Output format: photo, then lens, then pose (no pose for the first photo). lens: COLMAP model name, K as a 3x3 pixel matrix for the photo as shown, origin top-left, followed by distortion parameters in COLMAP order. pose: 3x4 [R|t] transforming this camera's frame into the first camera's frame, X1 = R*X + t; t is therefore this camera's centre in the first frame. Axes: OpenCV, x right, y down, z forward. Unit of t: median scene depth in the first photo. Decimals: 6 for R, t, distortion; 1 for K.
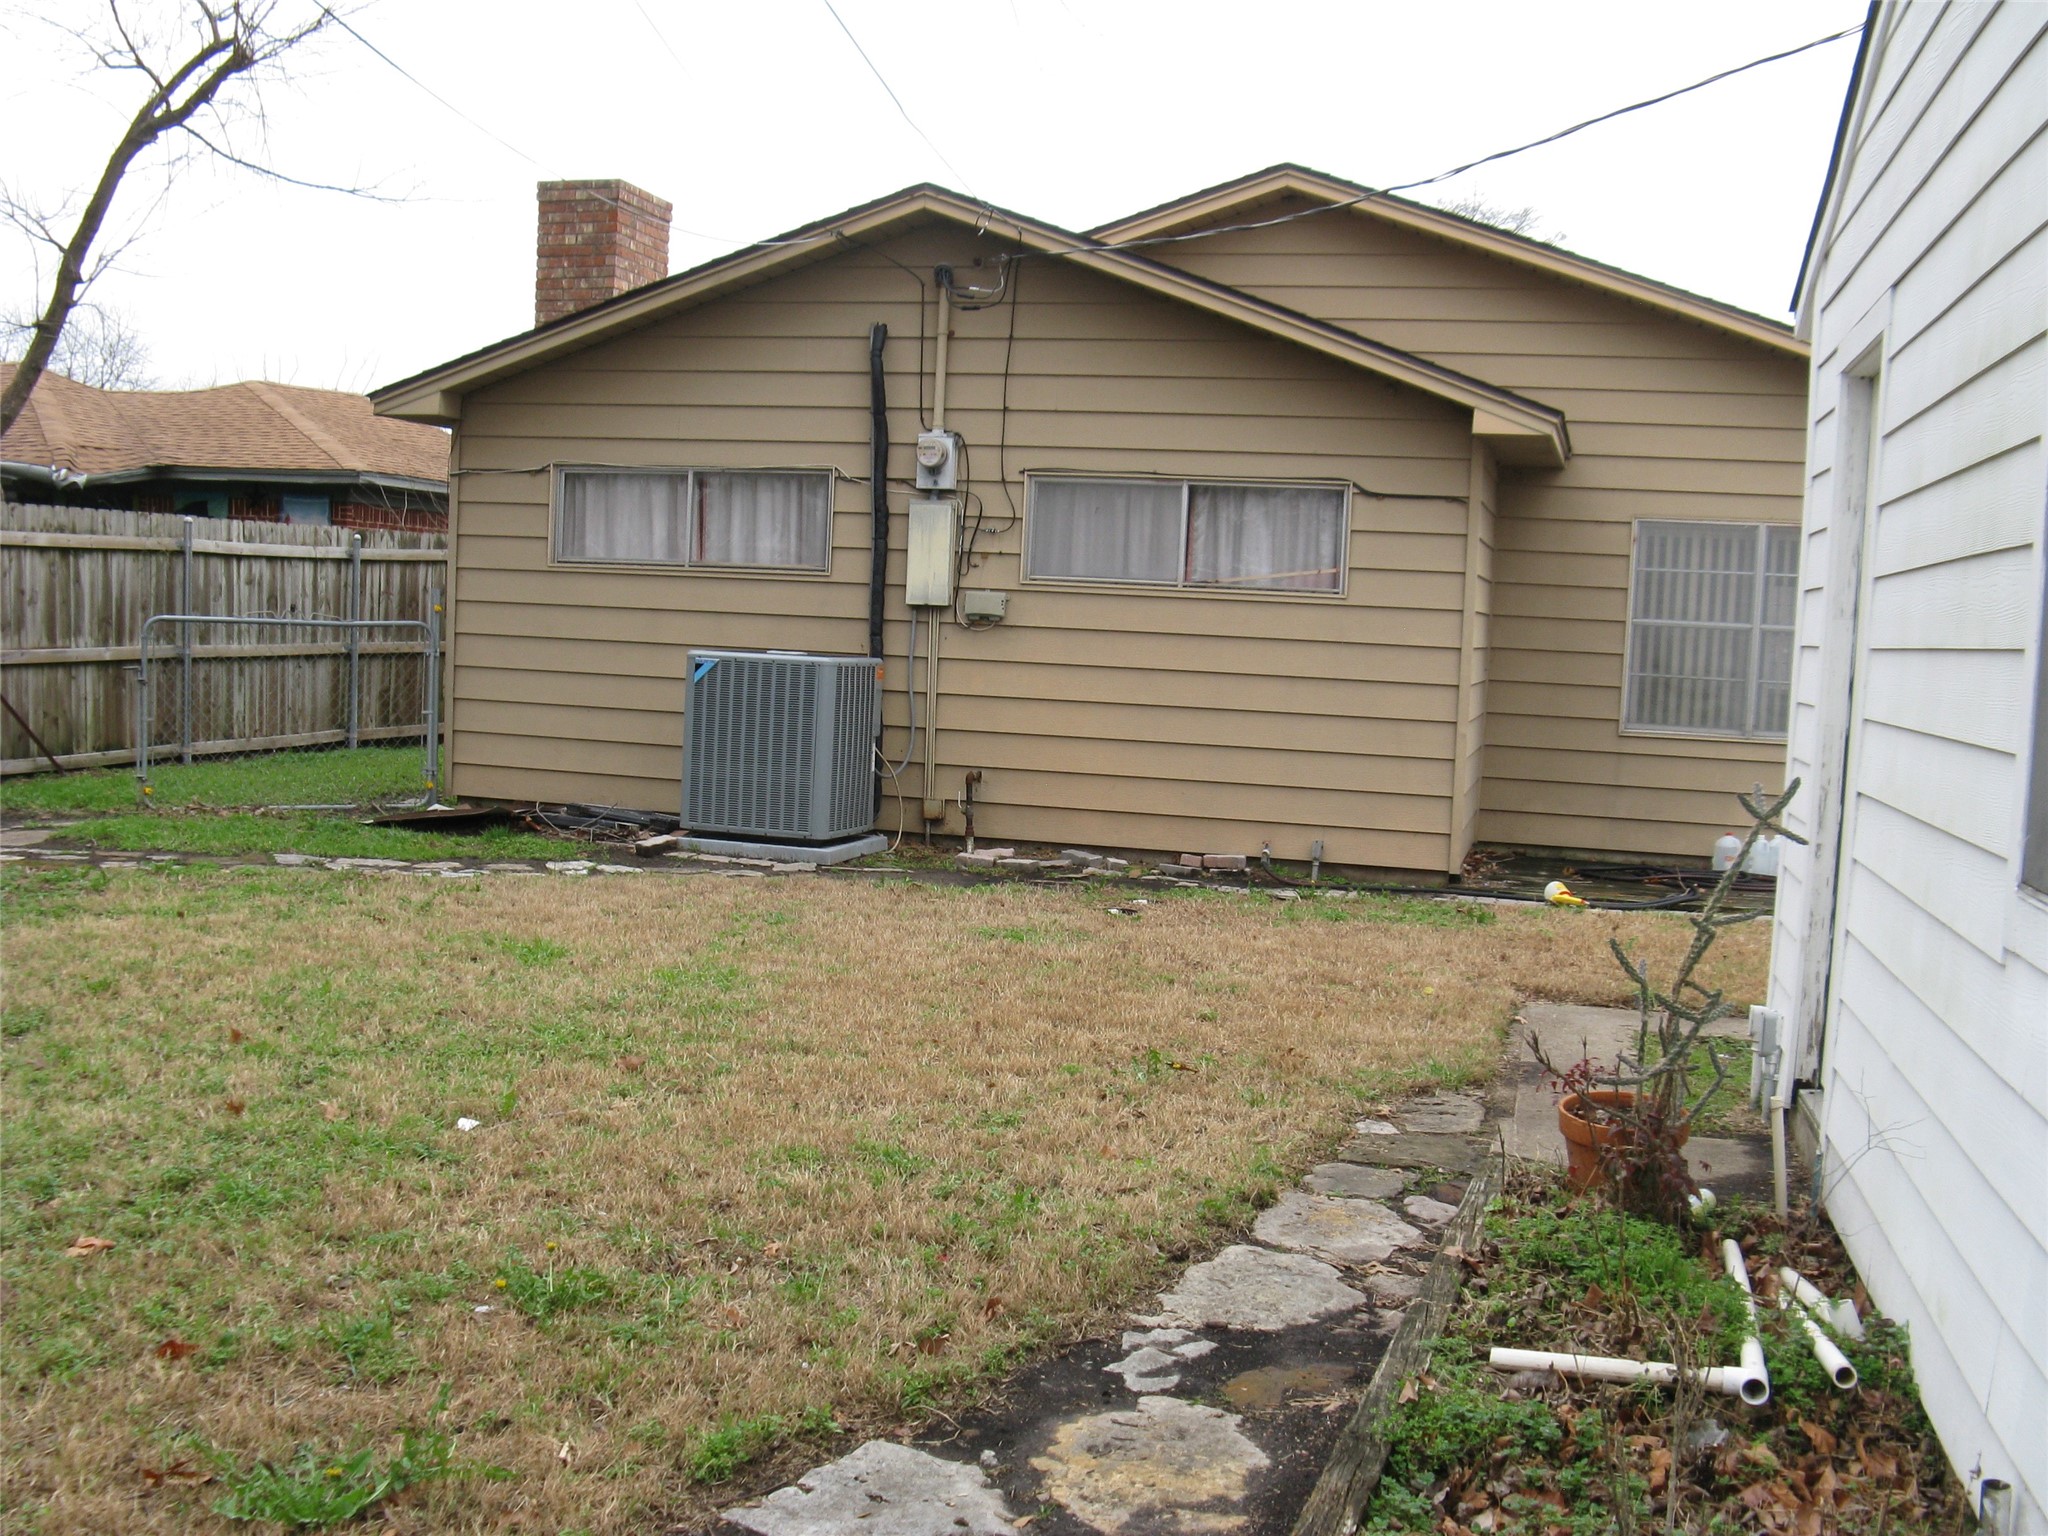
lens RADIAL K [[2109.5, 0, 1024.0], [0, 2109.5, 768.0], [0, 0, 1]] dist [-0.193588, 0.210805]
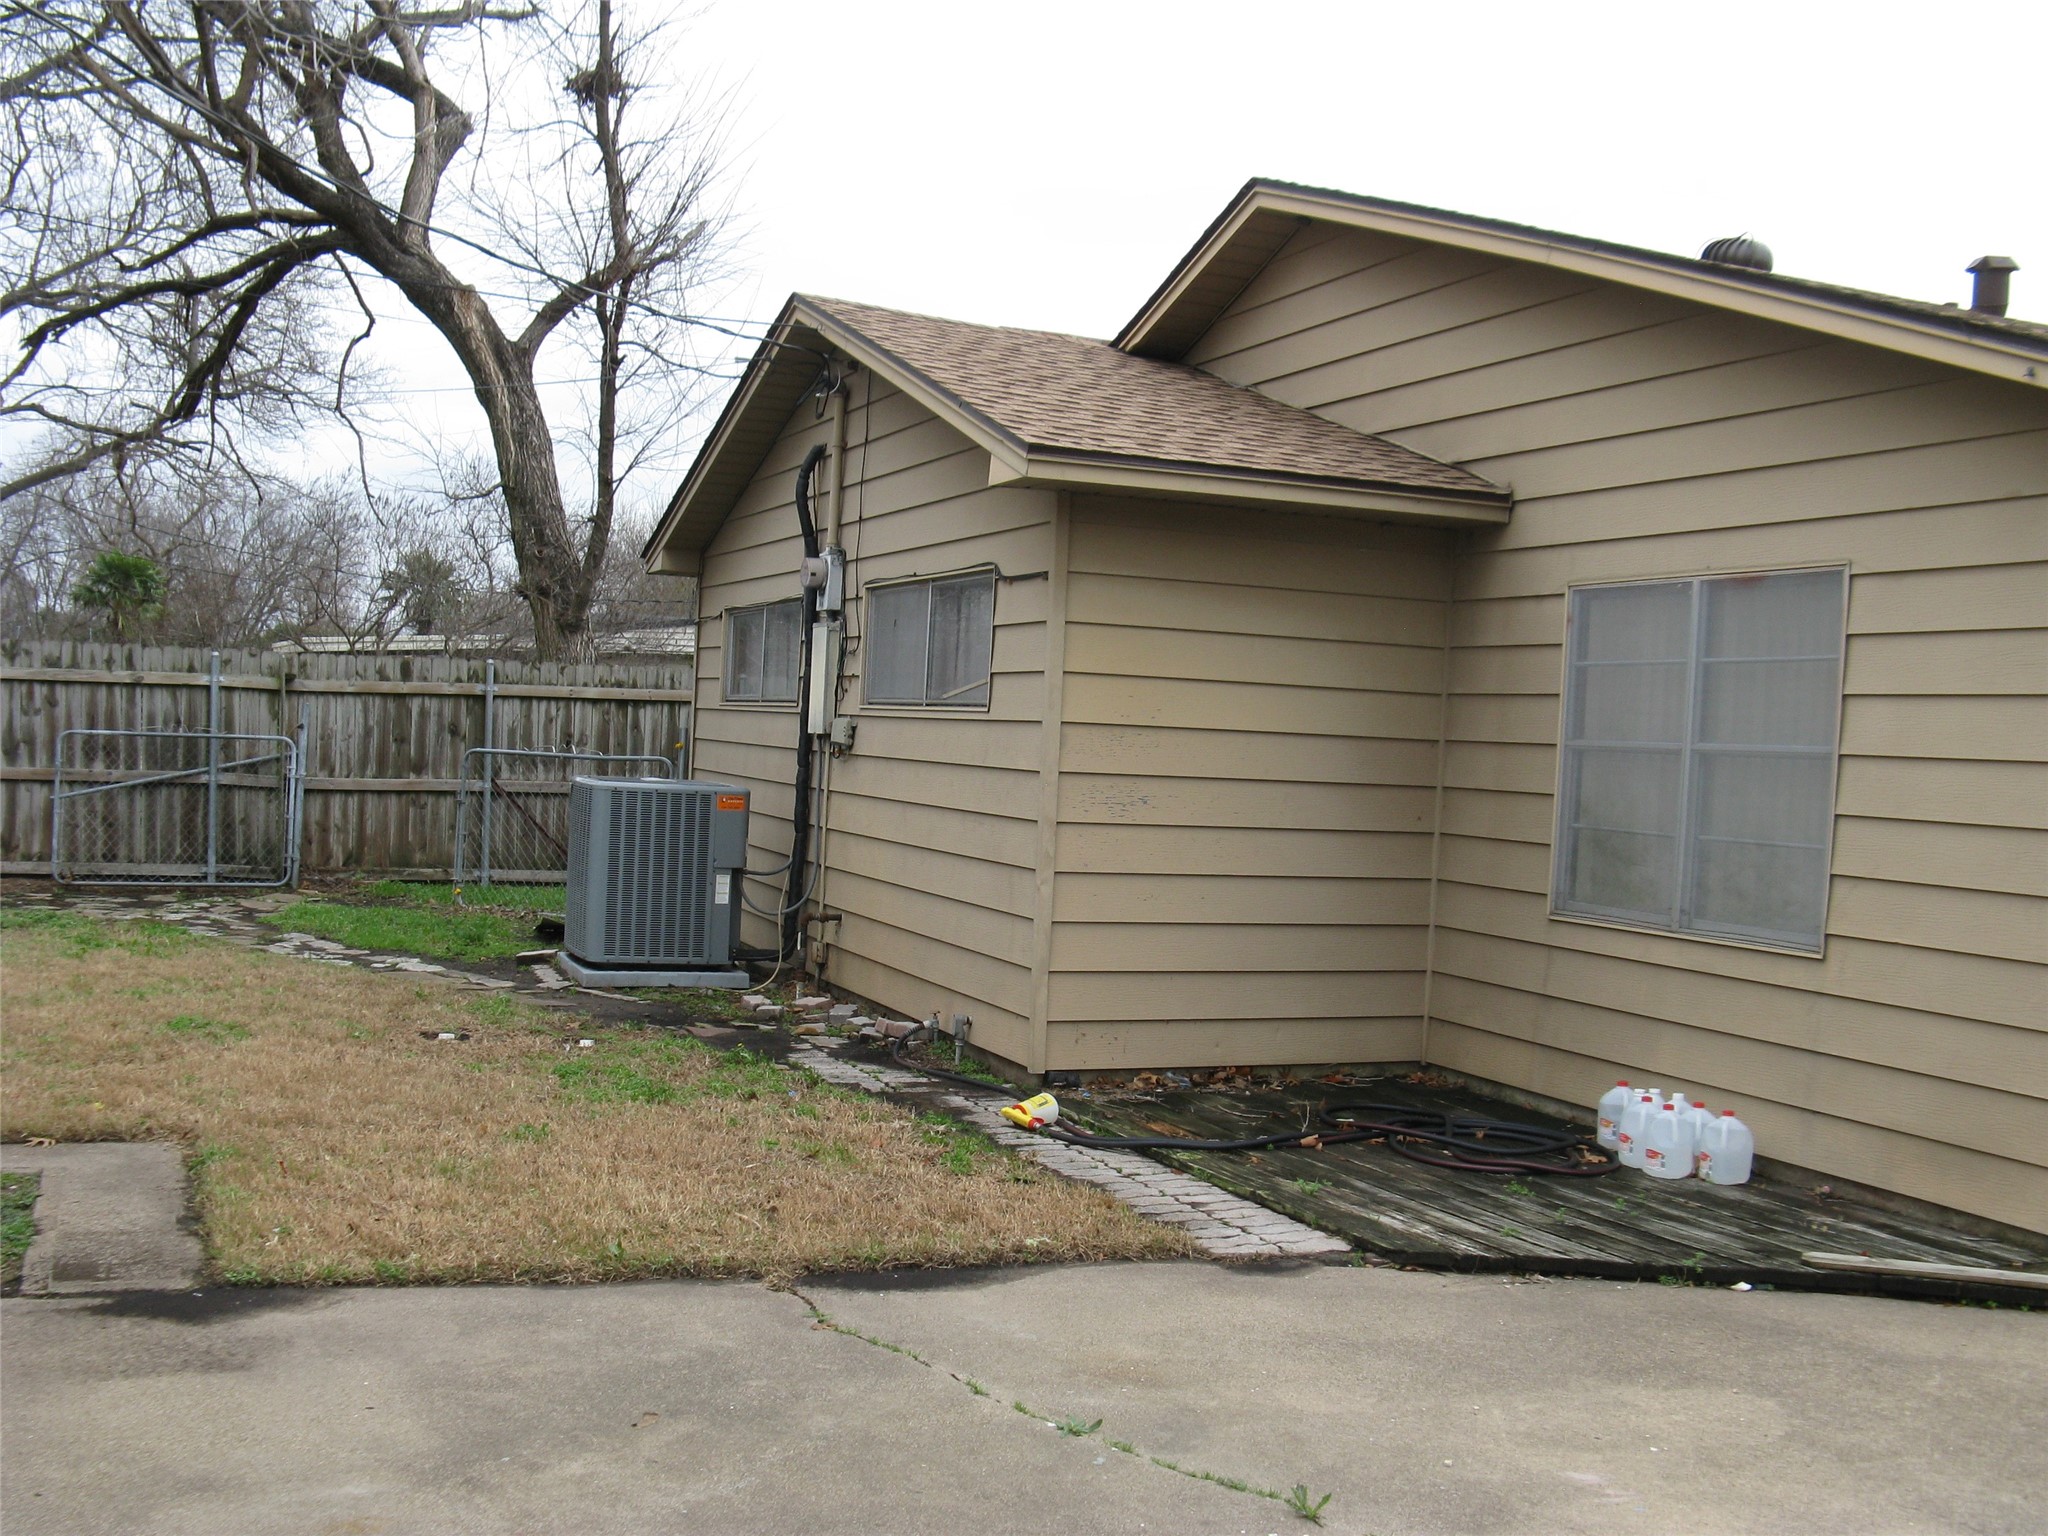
lens RADIAL K [[2109.5, 0, 1024.0], [0, 2109.5, 768.0], [0, 0, 1]] dist [-0.193588, 0.210805]
pose [[0.604460, -0.002636, -0.796631, 0.708048], [-0.074518, 0.995423, -0.059836, -0.011376], [0.793143, 0.095532, 0.601497, 0.468106]]
